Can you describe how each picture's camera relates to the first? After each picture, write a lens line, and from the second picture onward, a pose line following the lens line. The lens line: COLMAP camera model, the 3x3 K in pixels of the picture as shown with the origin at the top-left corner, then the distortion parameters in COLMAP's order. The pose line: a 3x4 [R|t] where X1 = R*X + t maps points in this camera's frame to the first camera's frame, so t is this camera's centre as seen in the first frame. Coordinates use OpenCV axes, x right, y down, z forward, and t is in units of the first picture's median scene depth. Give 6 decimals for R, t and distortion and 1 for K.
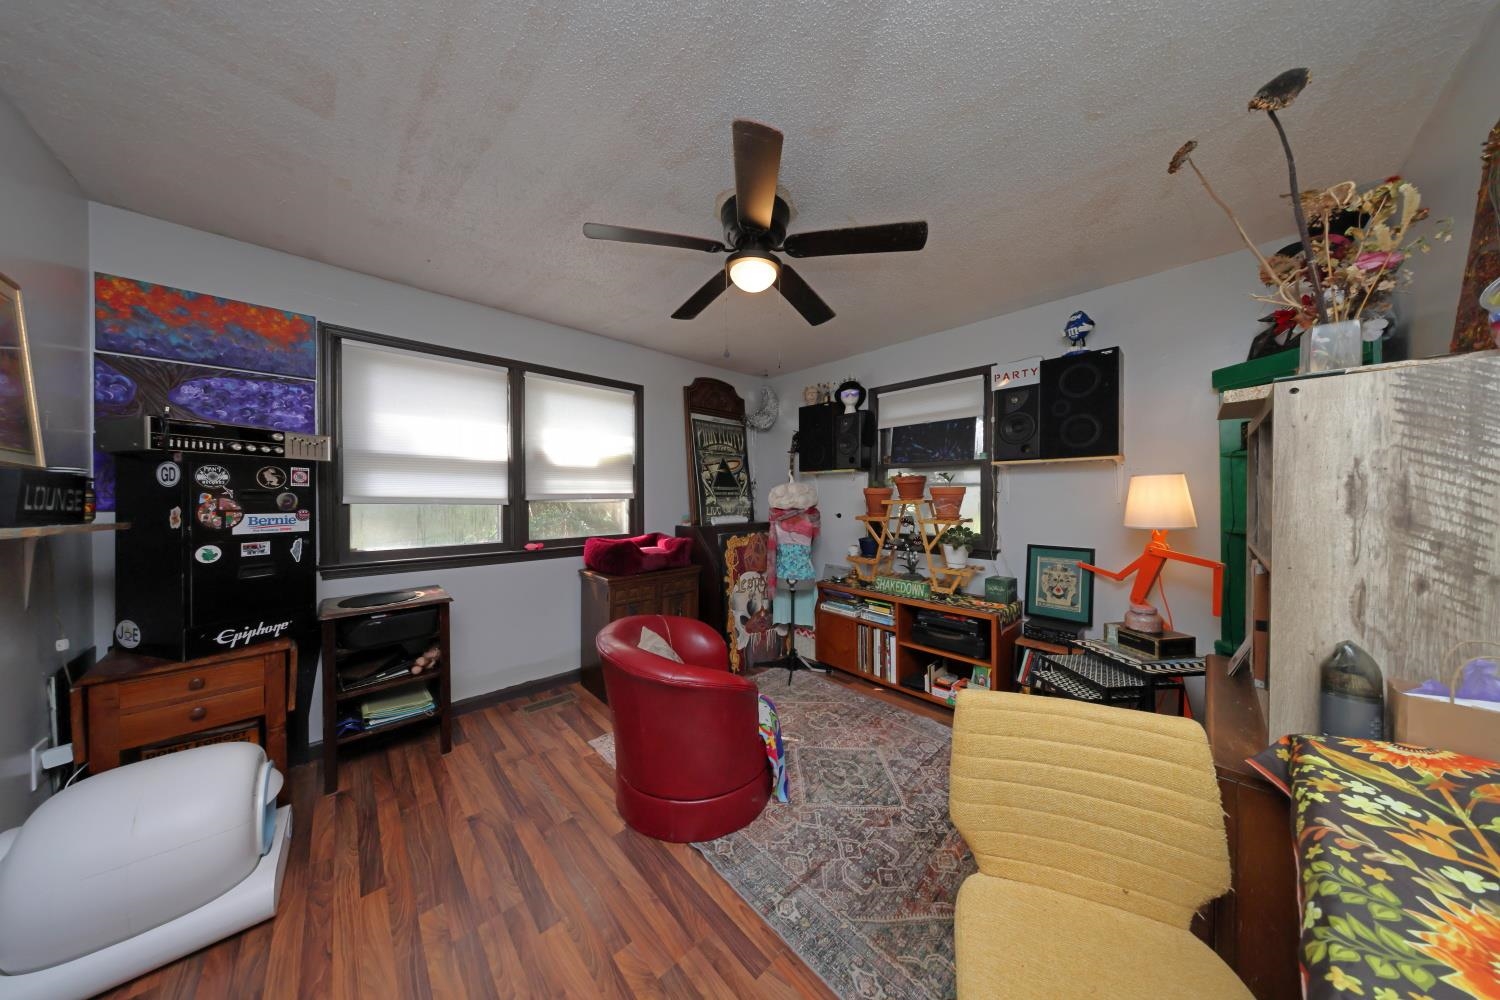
lens RADIAL K [[430.6, 0, 756.7], [0, 430.6, 500.3], [0, 0, 1]] dist [-0.000848, 0.000134]
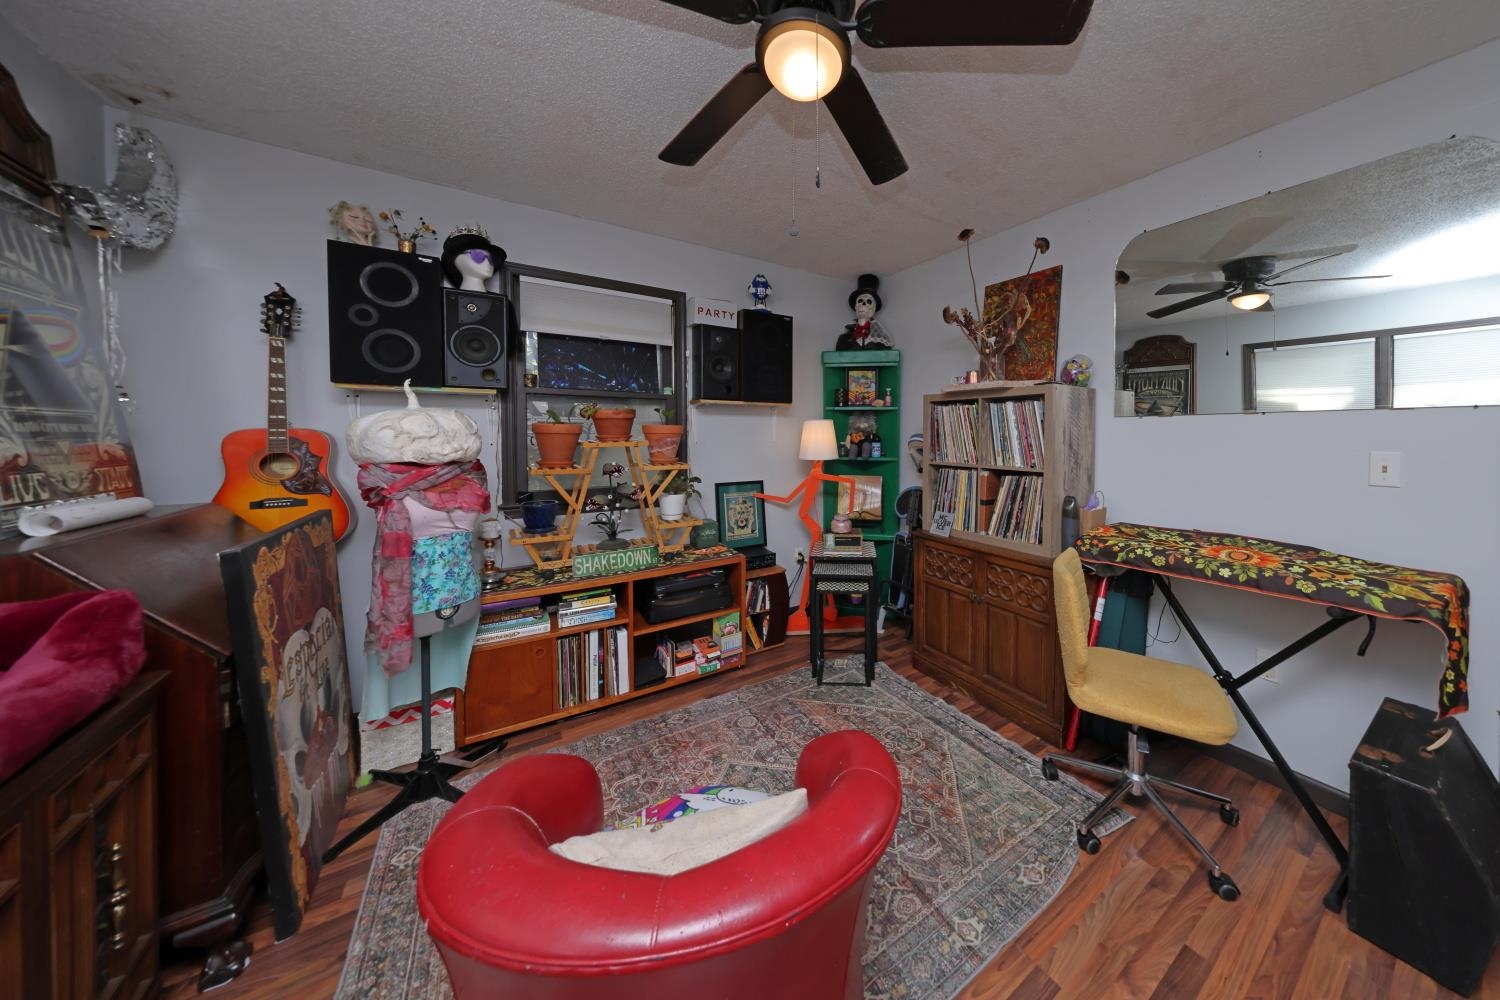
lens RADIAL K [[473.7, 0, 831.0], [0, 473.7, 444.9], [0, 0, 1]] dist [-0.001474, -0.000313]
pose [[0.154766, -0.020114, 0.987746, -0.385953], [0.009085, 0.999779, 0.018936, -0.006265], [-0.987909, 0.006043, 0.154914, 0.501630]]
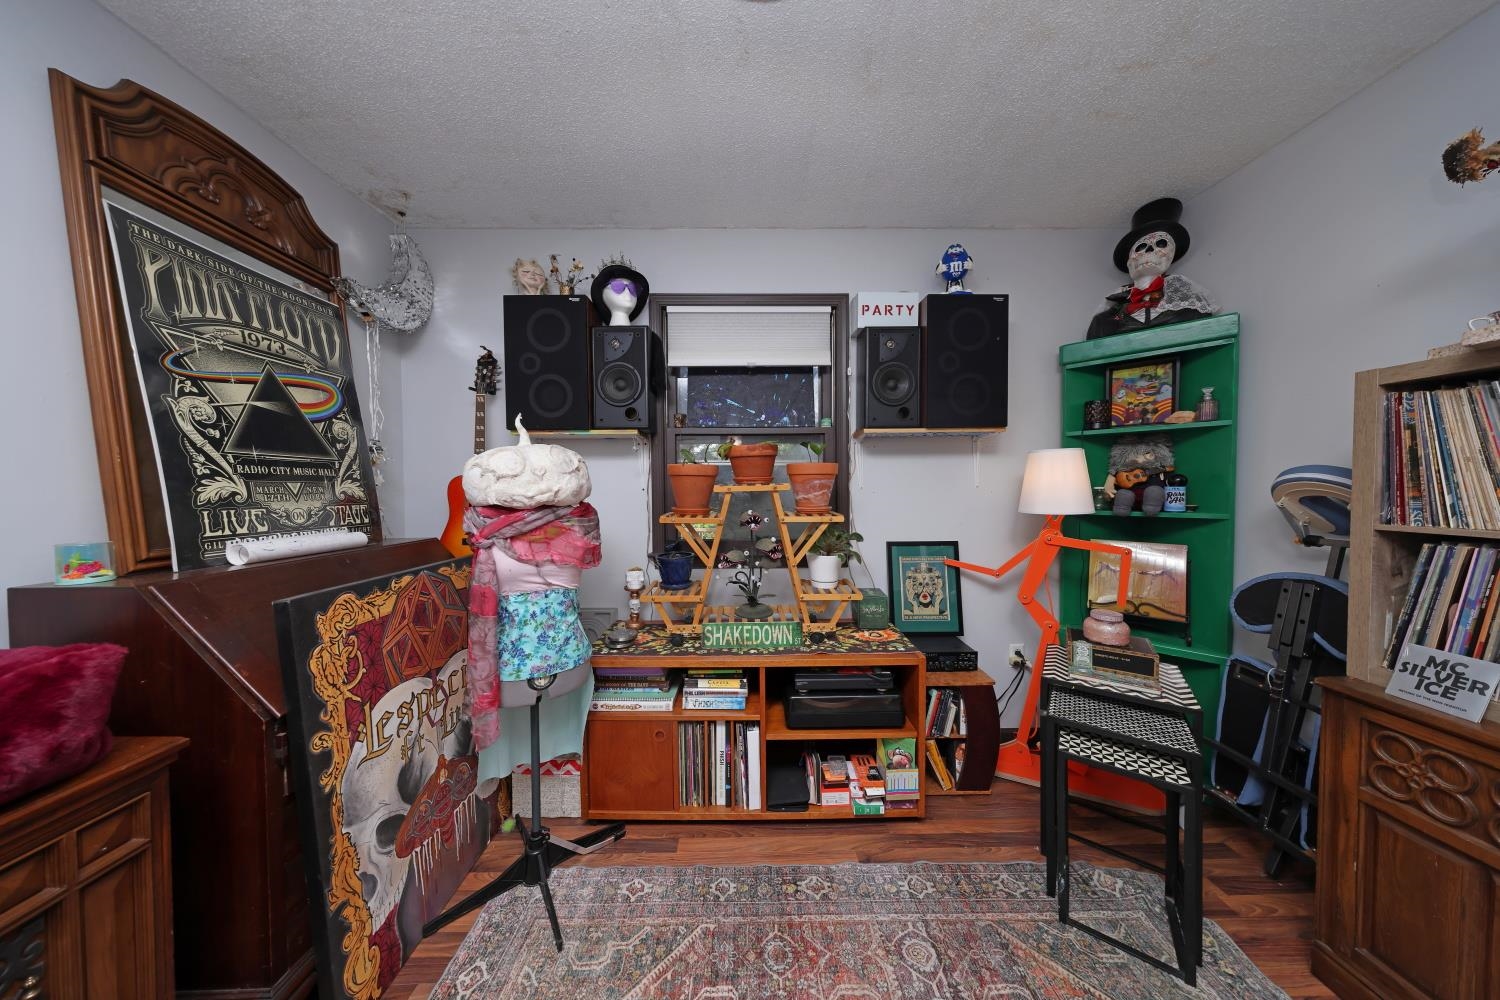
lens RADIAL K [[430.6, 0, 749.1], [0, 430.6, 499.9], [0, 0, 1]] dist [-0.000848, 0.000134]
pose [[0.692300, -0.023507, 0.721227, -0.078069], [0.015920, 0.999724, 0.017303, 0.009909], [-0.721434, -0.000497, 0.692483, 0.584569]]
